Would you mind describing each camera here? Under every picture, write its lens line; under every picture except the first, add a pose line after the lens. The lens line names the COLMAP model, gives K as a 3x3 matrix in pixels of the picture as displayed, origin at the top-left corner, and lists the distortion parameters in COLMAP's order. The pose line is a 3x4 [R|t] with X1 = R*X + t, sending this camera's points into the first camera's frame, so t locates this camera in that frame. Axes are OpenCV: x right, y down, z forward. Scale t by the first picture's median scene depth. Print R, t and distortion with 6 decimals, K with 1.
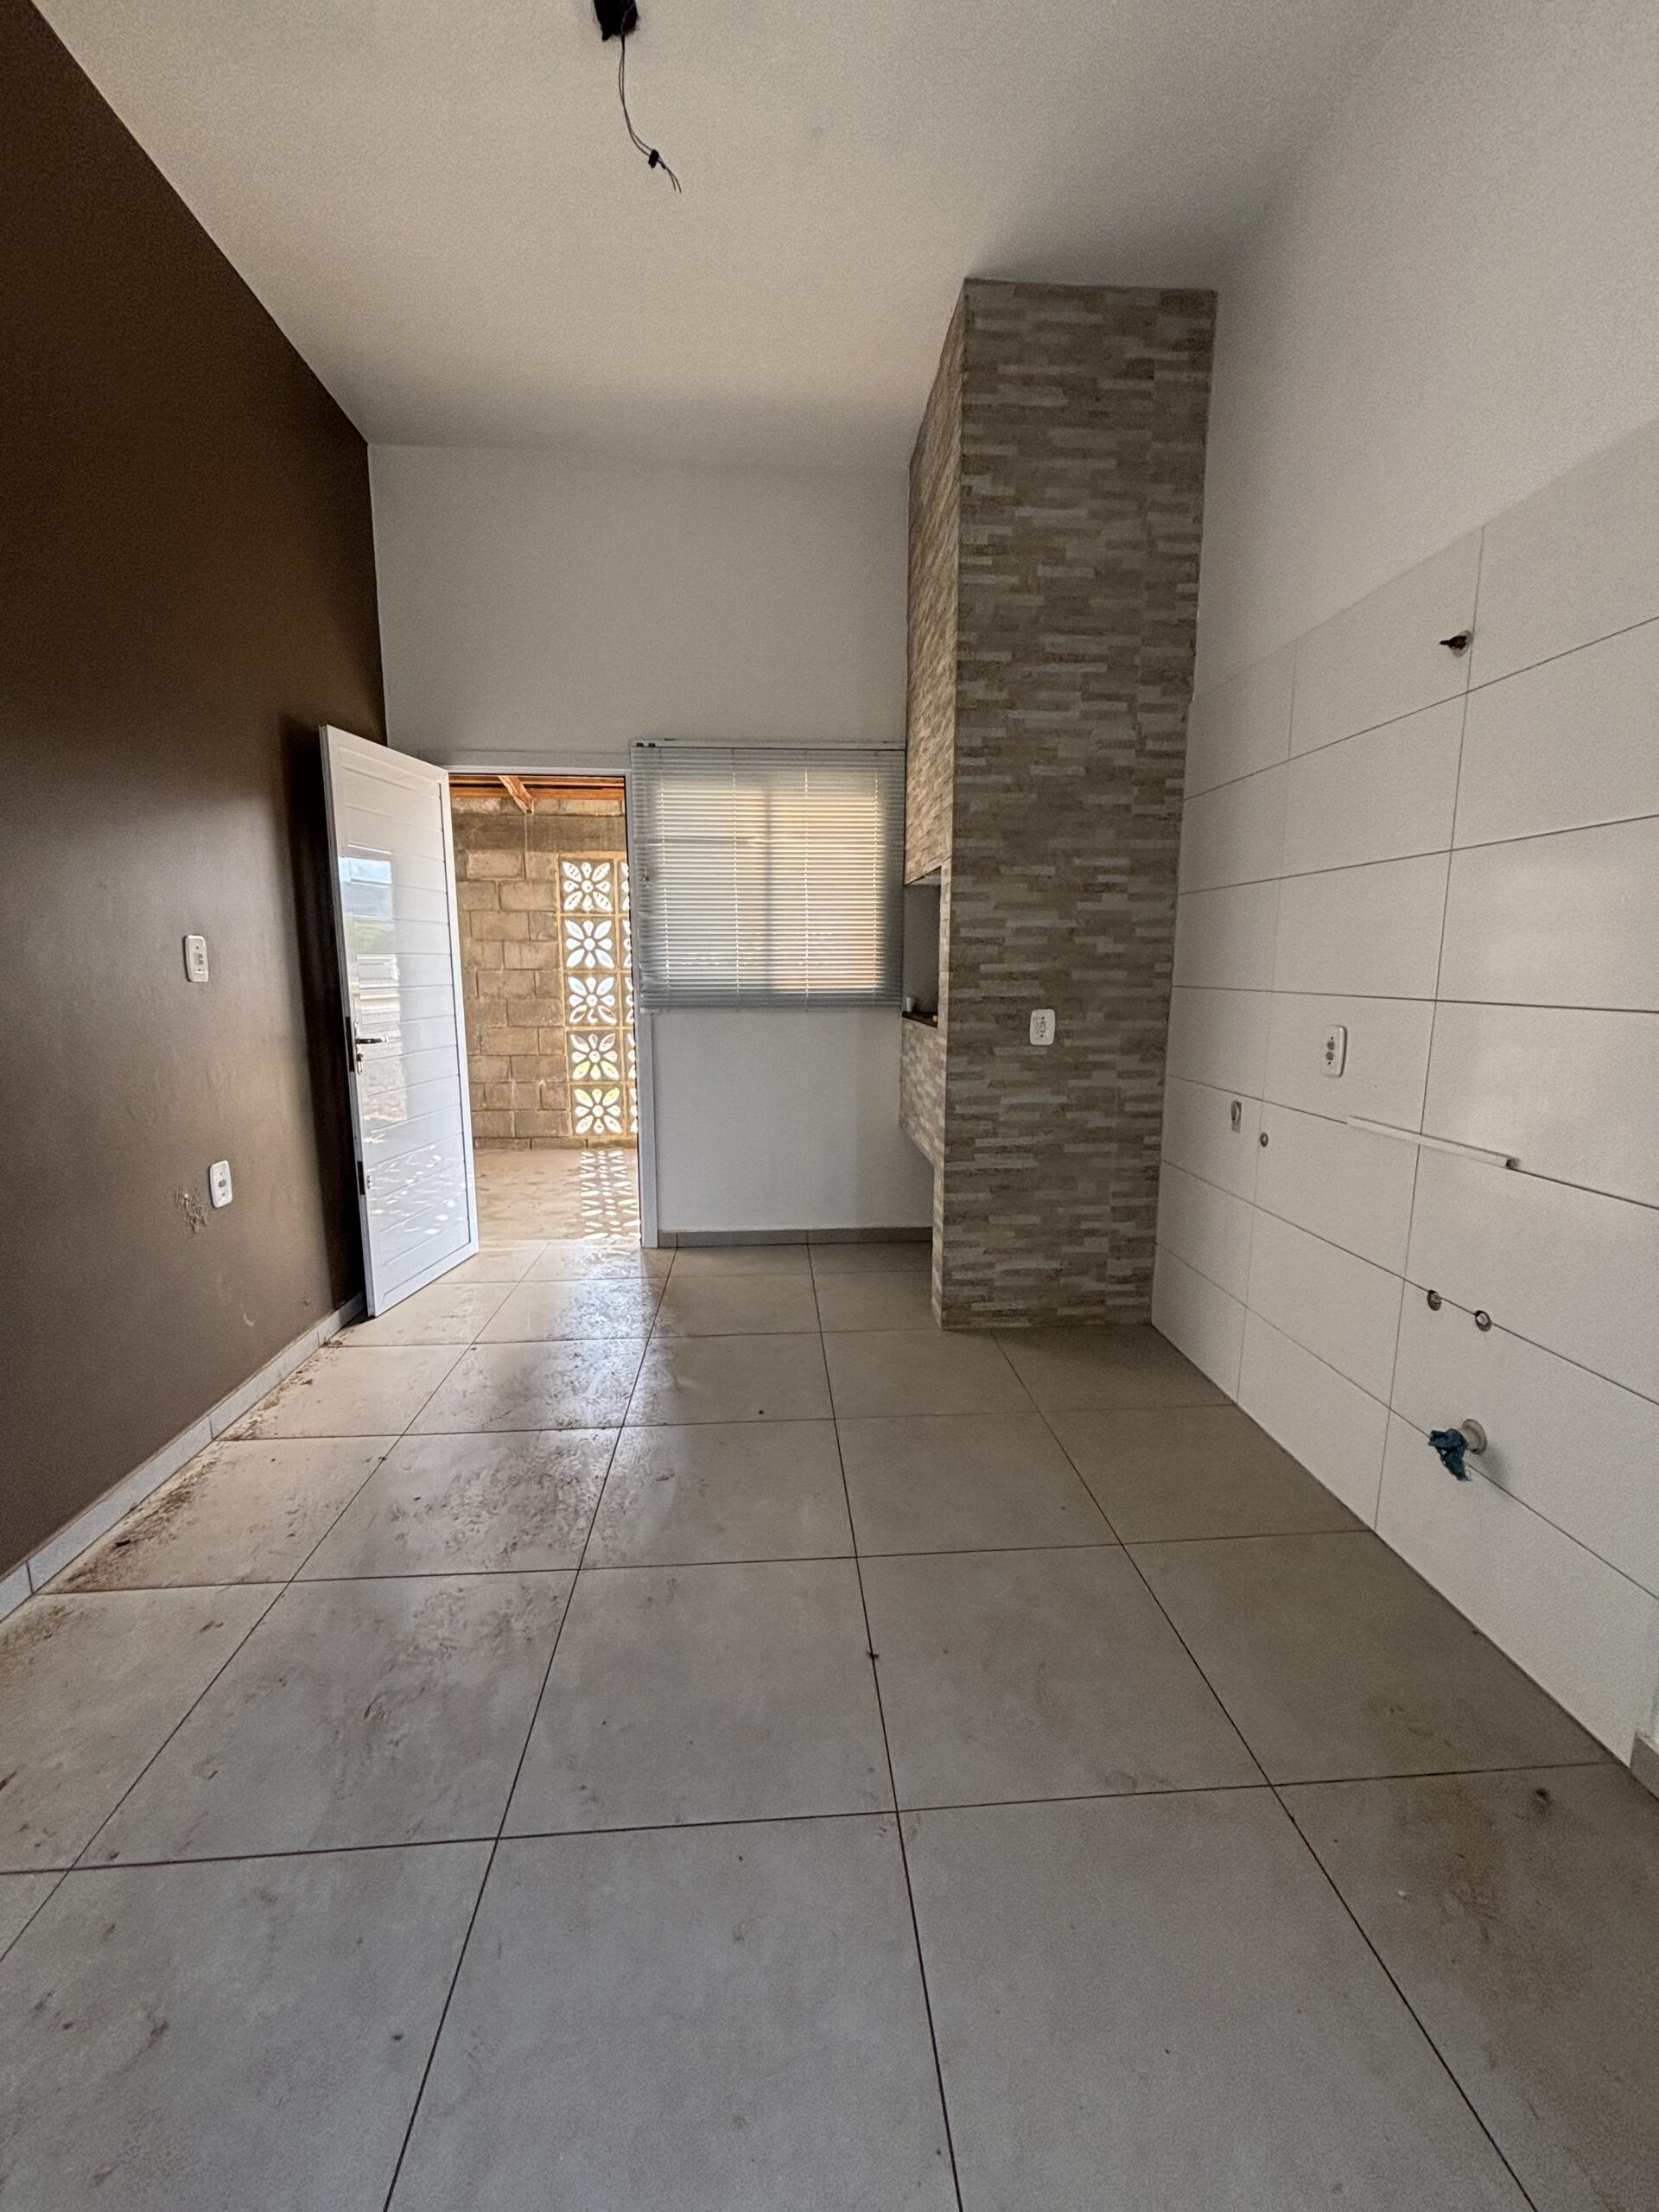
lens RADIAL K [[885.3, 0, 831.6], [0, 885.3, 1109.8], [0, 0, 1]] dist [0.000674, 0.000090]
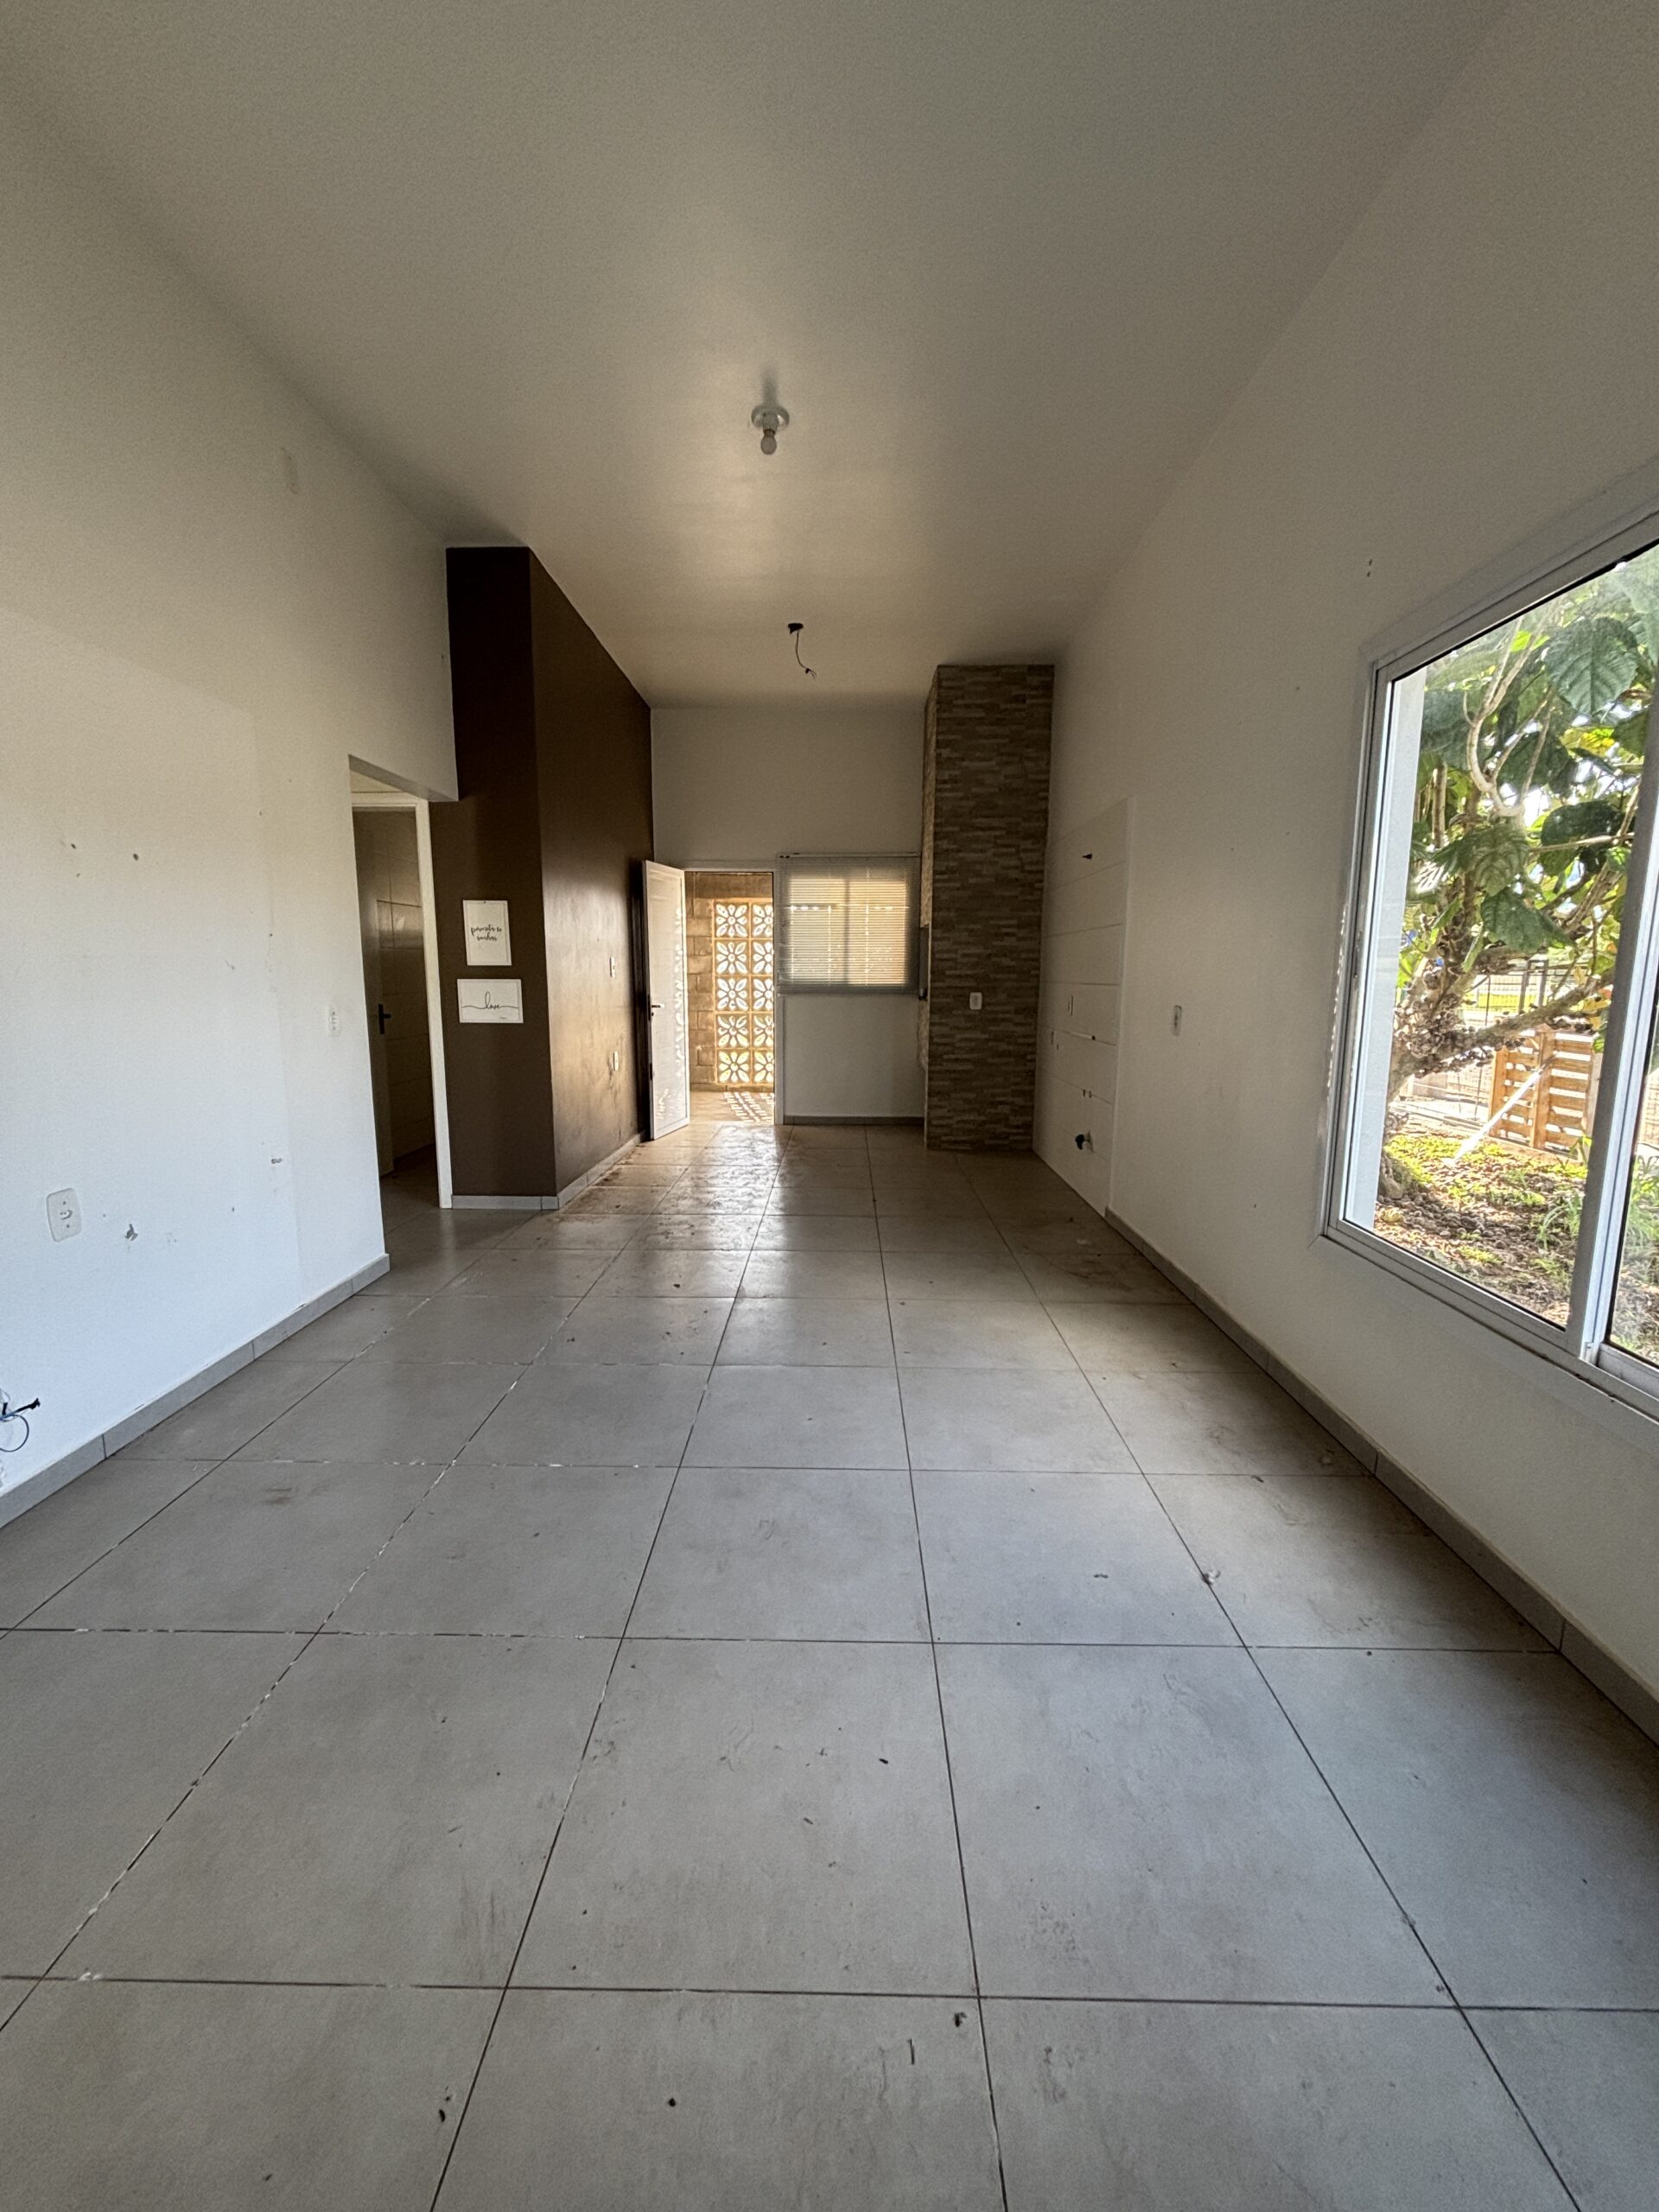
lens RADIAL K [[885.3, 0, 831.6], [0, 885.3, 1109.8], [0, 0, 1]] dist [0.000674, 0.000090]
pose [[0.995746, 0.016750, -0.090603, 0.090861], [-0.017548, 0.999814, -0.008018, 0.181014], [0.090452, 0.009573, 0.995855, -1.076875]]
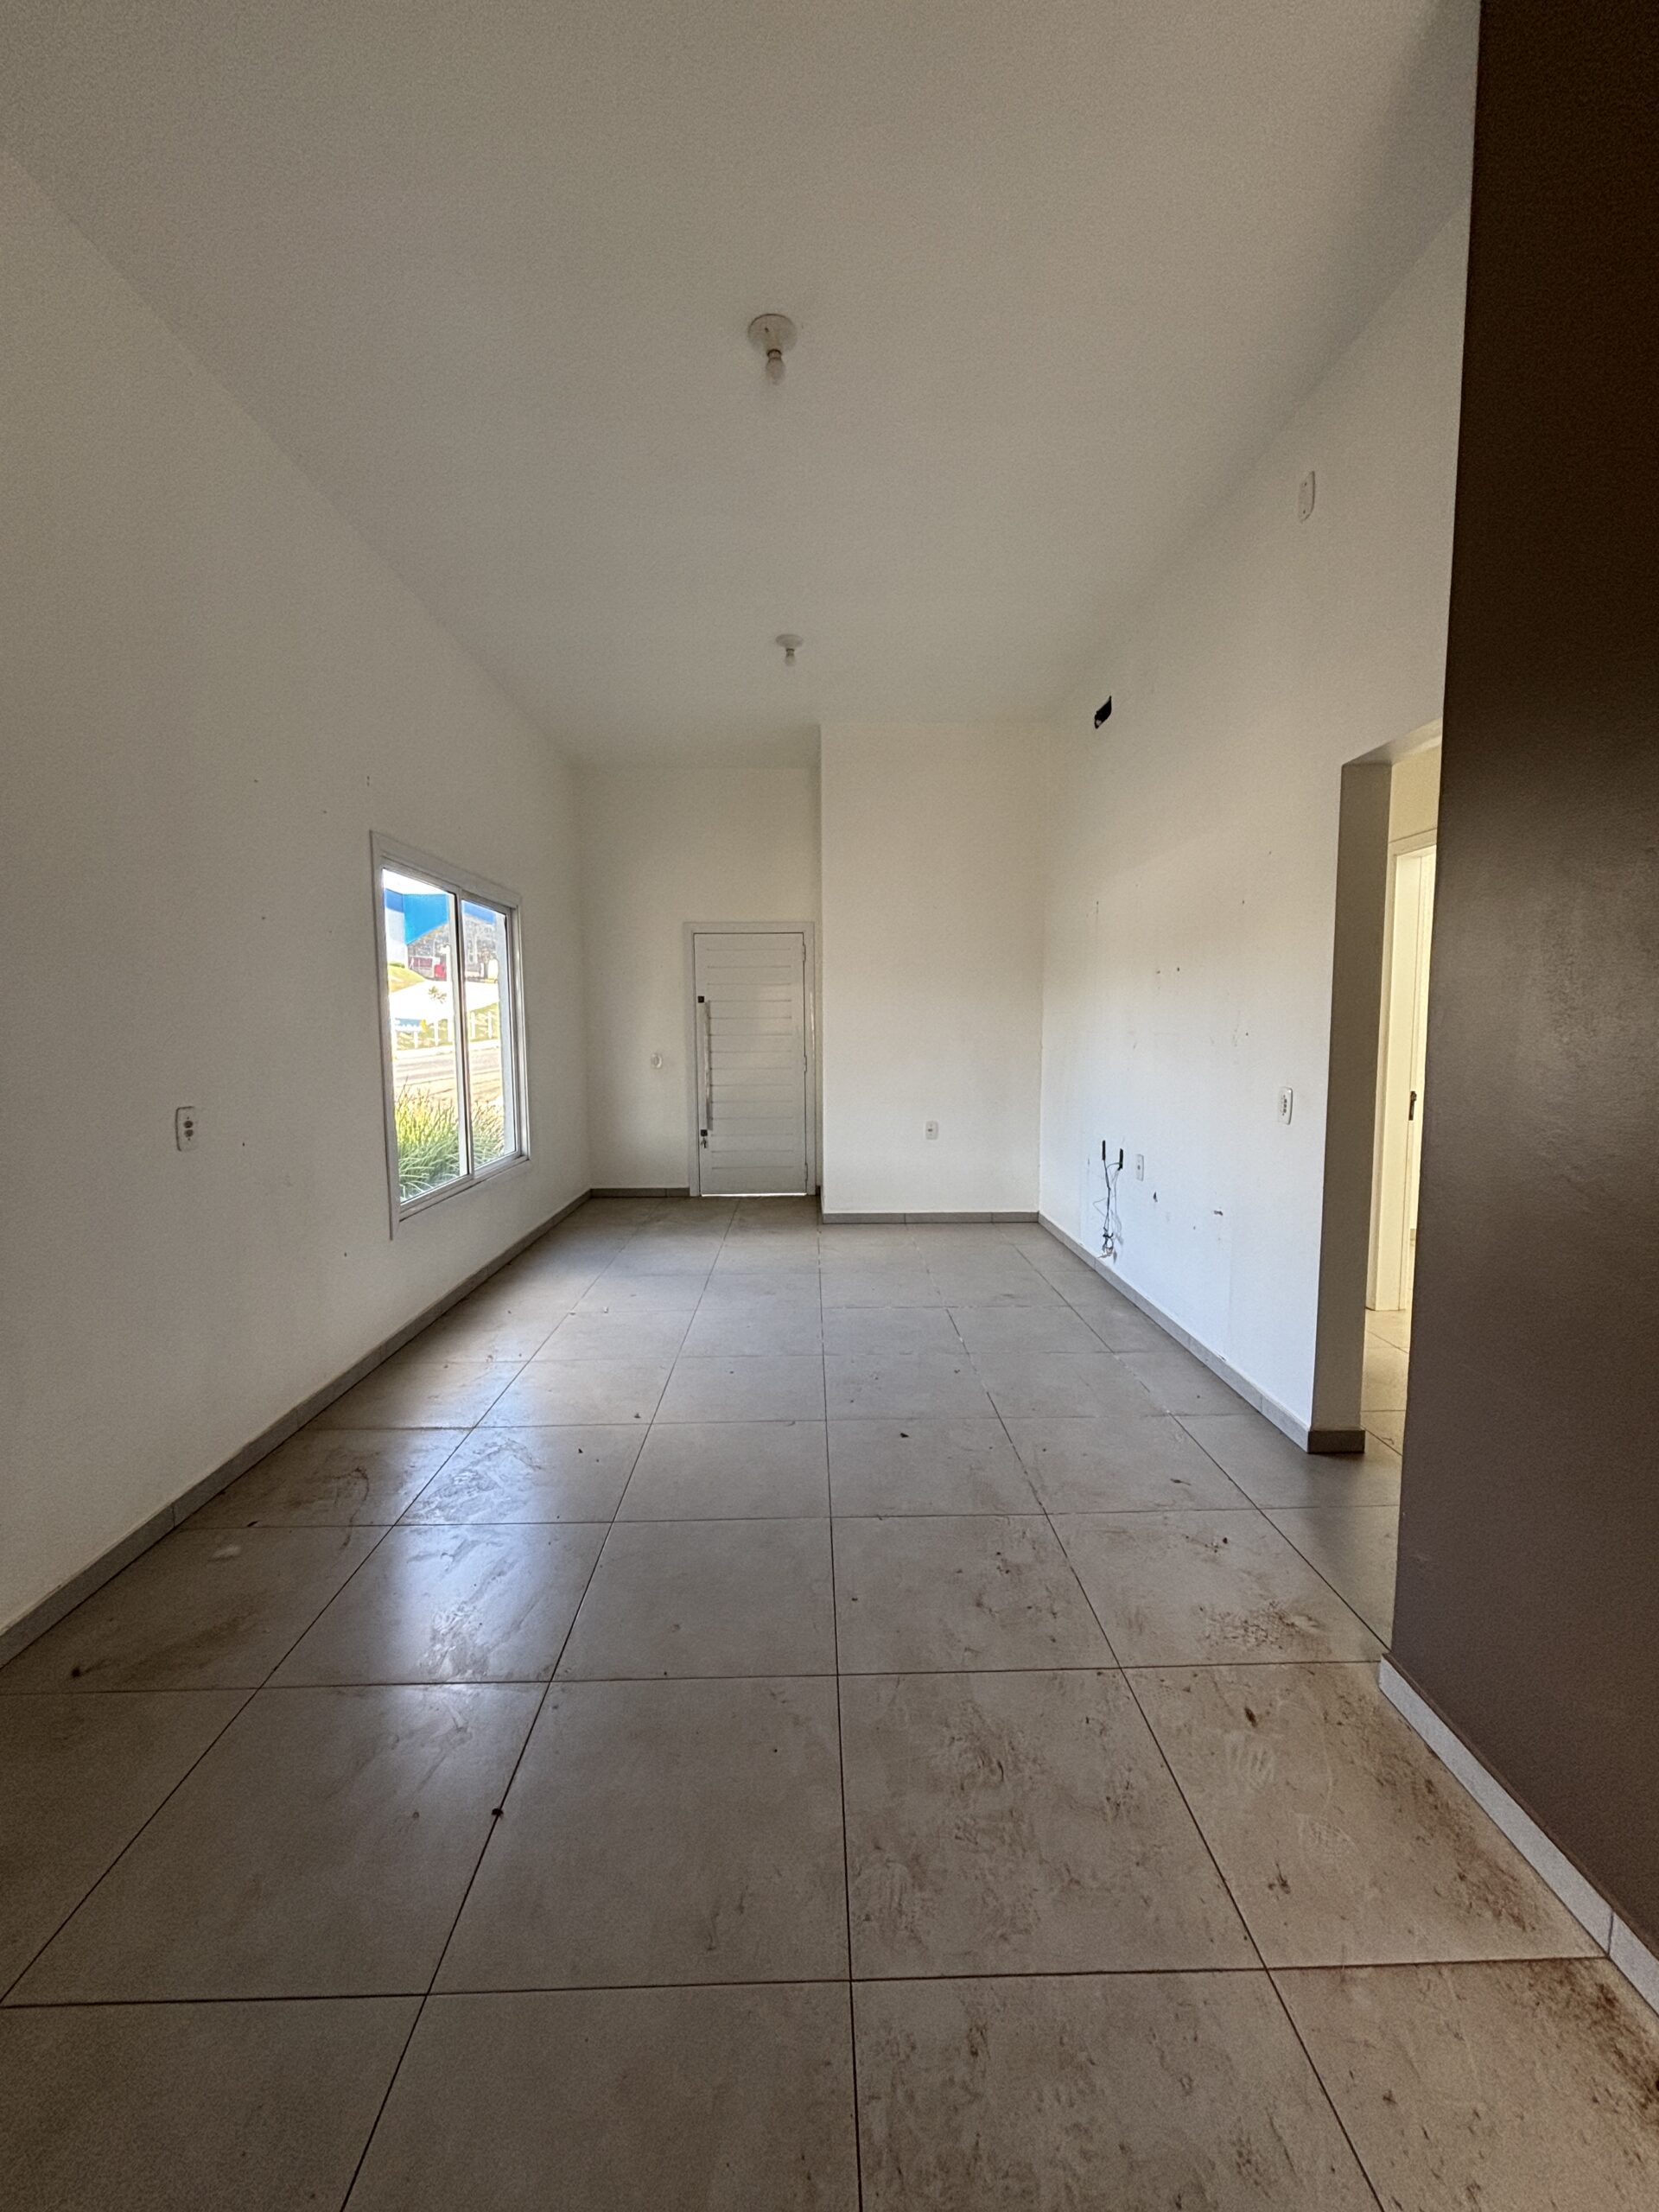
lens RADIAL K [[885.3, 0, 831.6], [0, 885.3, 1109.8], [0, 0, 1]] dist [0.000674, 0.000090]
pose [[-0.998620, 0.000790, 0.052505, -0.190629], [0.014345, 0.965957, 0.258306, -0.177086], [-0.050513, 0.258703, -0.964635, 0.914879]]
